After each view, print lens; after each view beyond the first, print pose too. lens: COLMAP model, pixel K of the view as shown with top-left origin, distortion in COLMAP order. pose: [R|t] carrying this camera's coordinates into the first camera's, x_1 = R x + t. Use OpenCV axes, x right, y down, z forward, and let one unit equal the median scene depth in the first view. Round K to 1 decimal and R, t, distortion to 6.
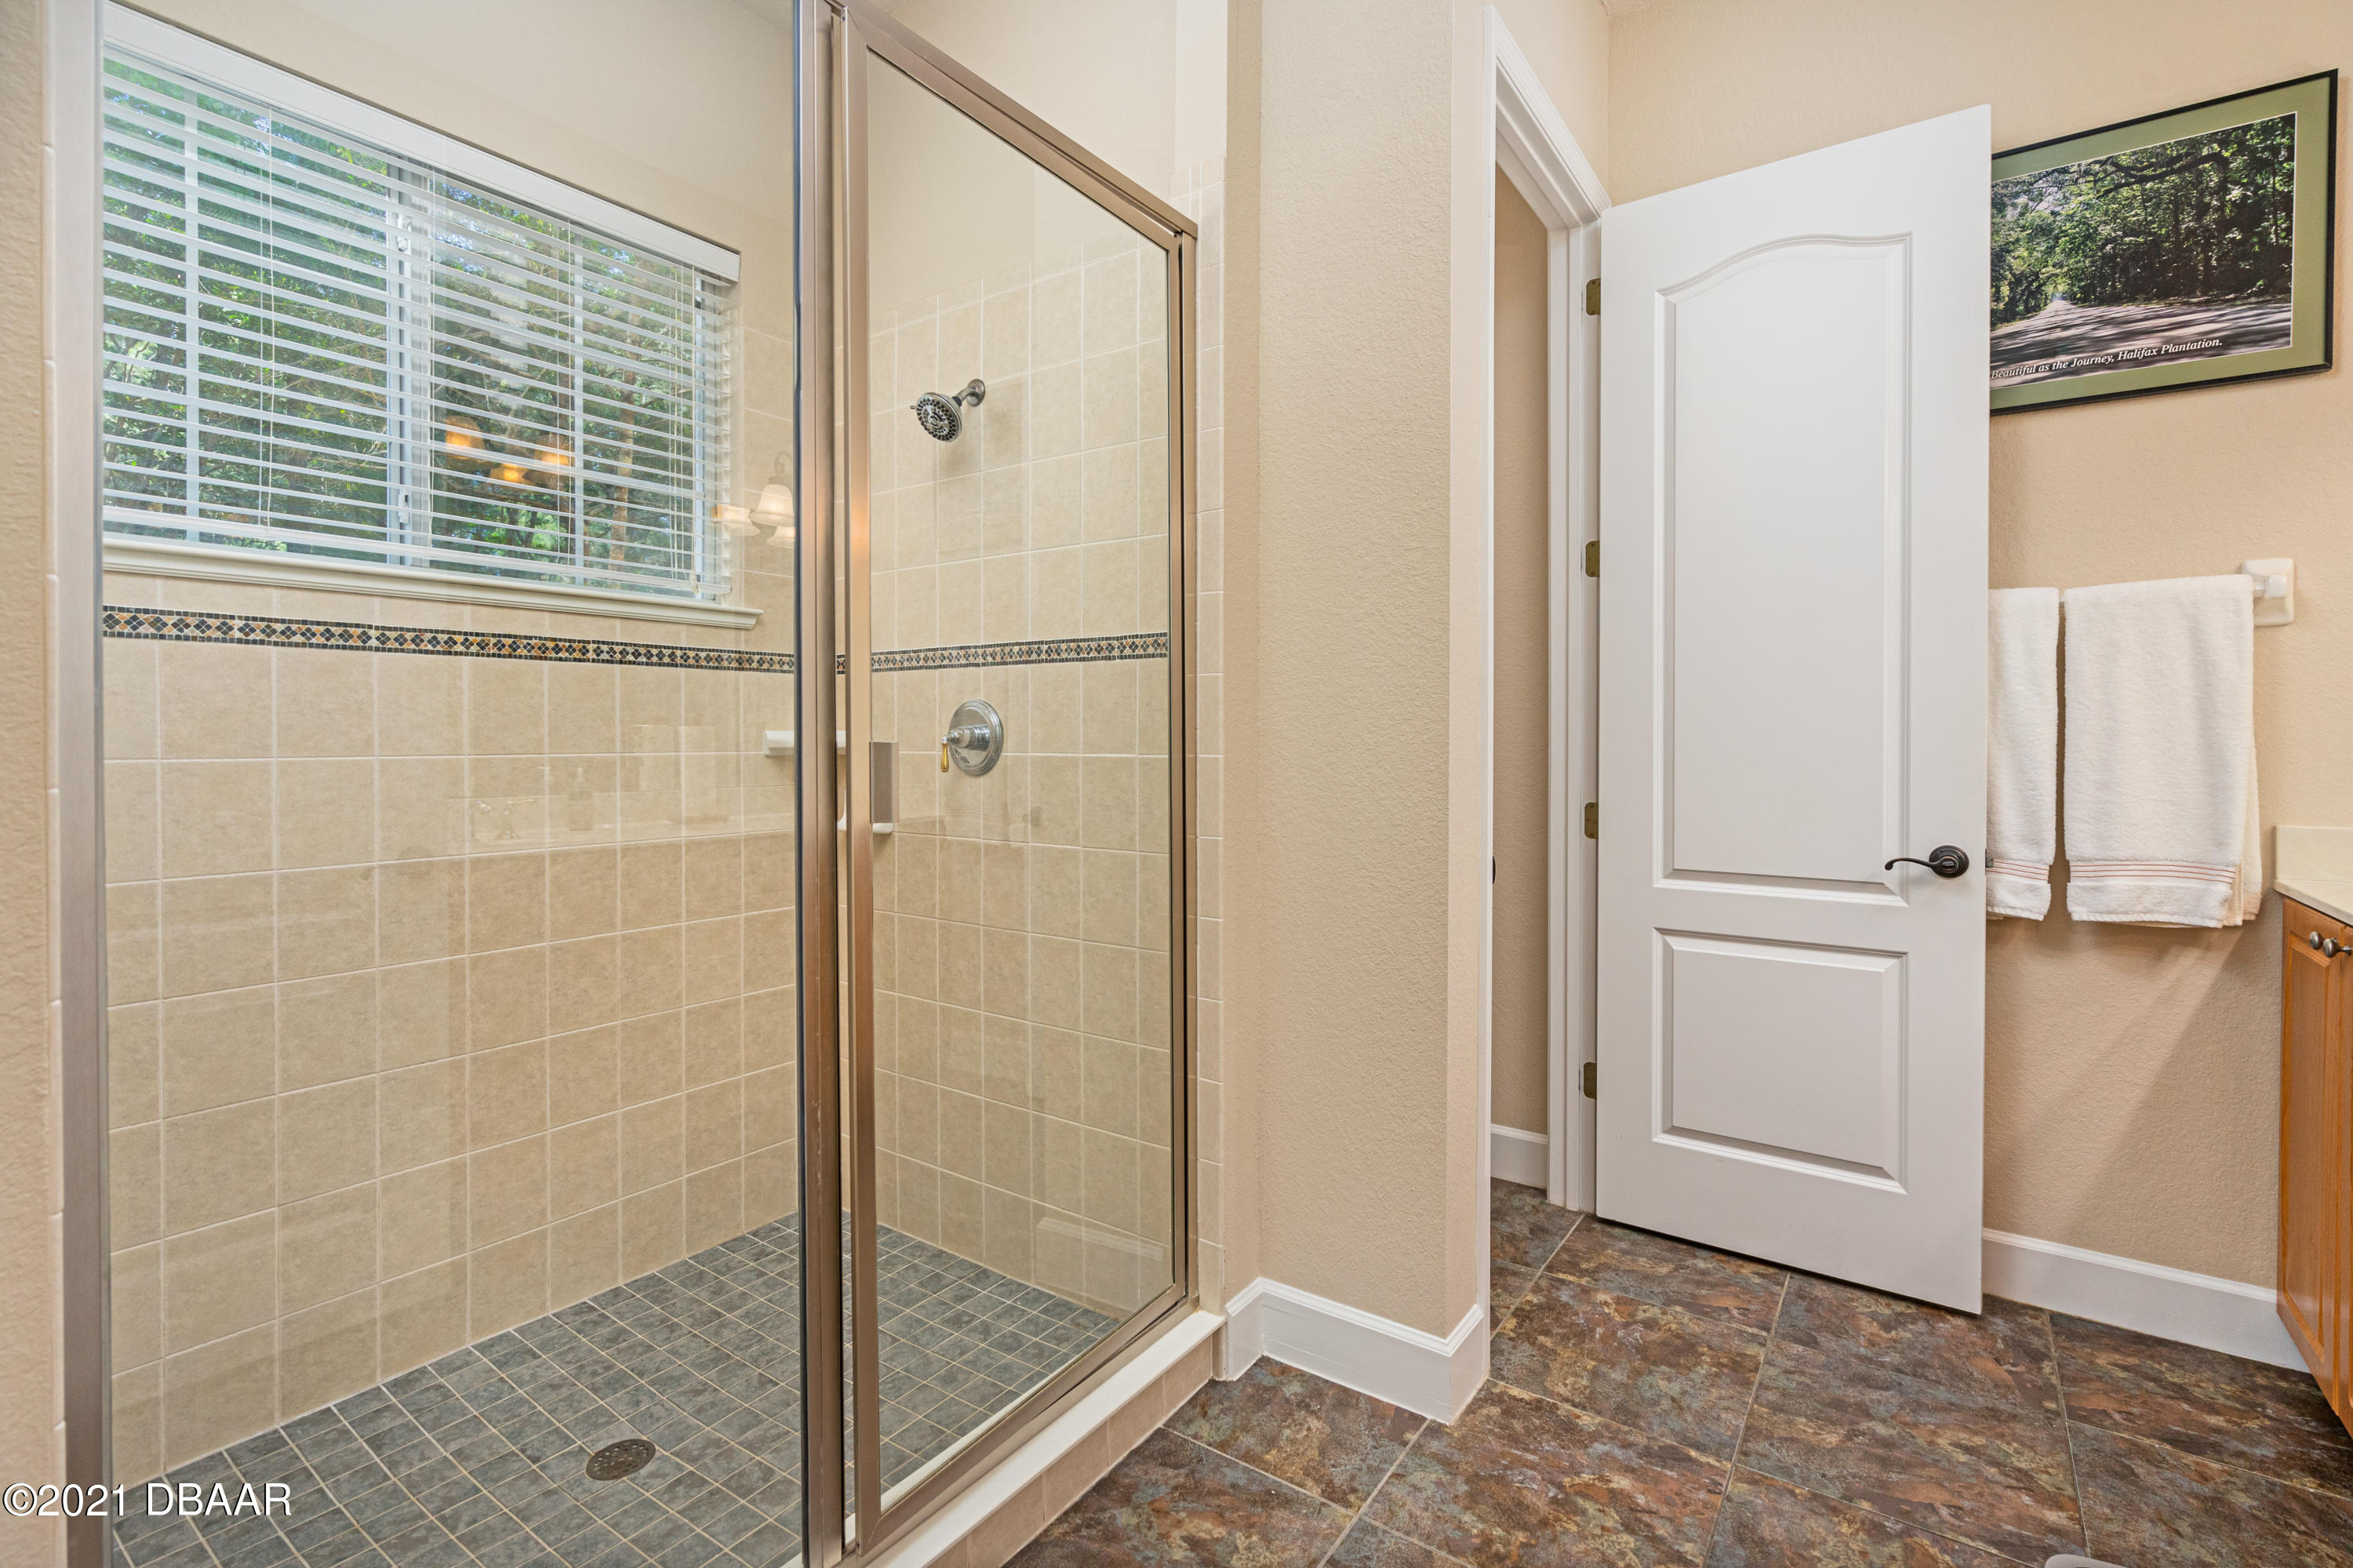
lens RADIAL K [[1069.9, 0, 1181.6], [0, 1069.9, 763.2], [0, 0, 1]] dist [-0.003125, -0.000476]
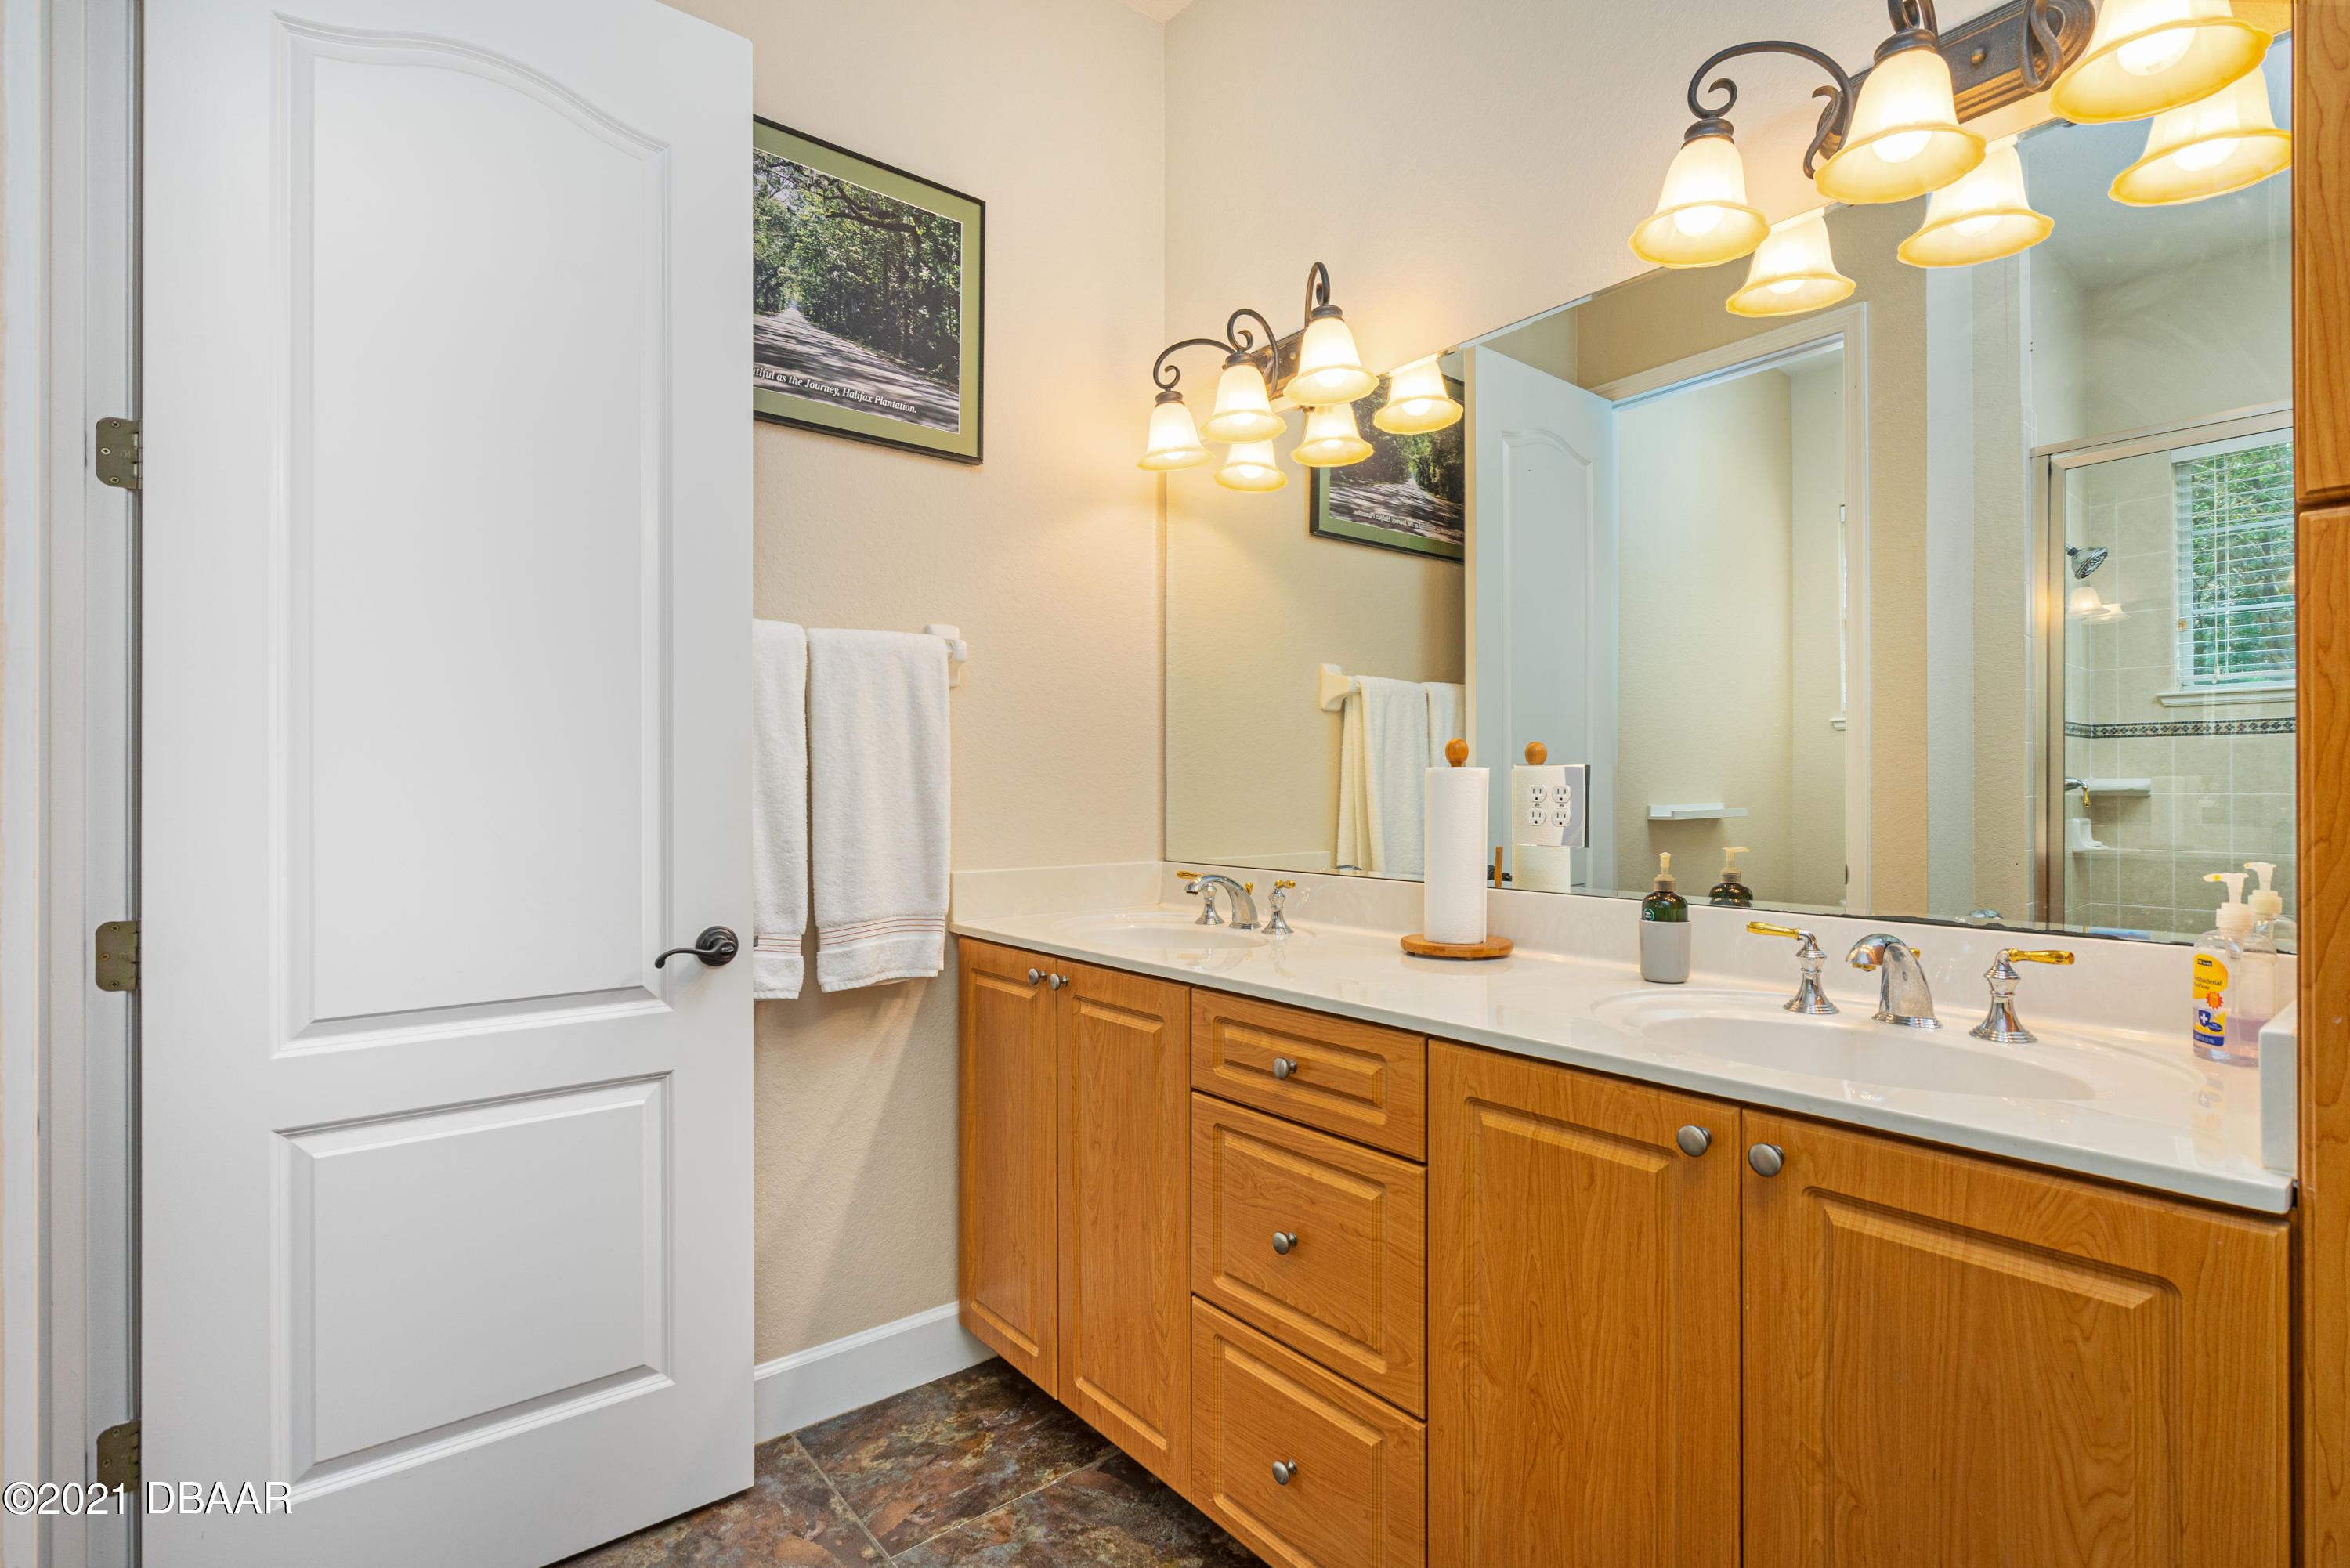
lens RADIAL K [[1122.5, 0, 1181.1], [0, 1122.5, 774.4], [0, 0, 1]] dist [-0.004013, 0.000679]
pose [[0.250599, 0.002636, 0.968087, -0.016260], [0.021820, 0.999727, -0.008370, -0.024470], [-0.967845, 0.023221, 0.250473, 0.466922]]
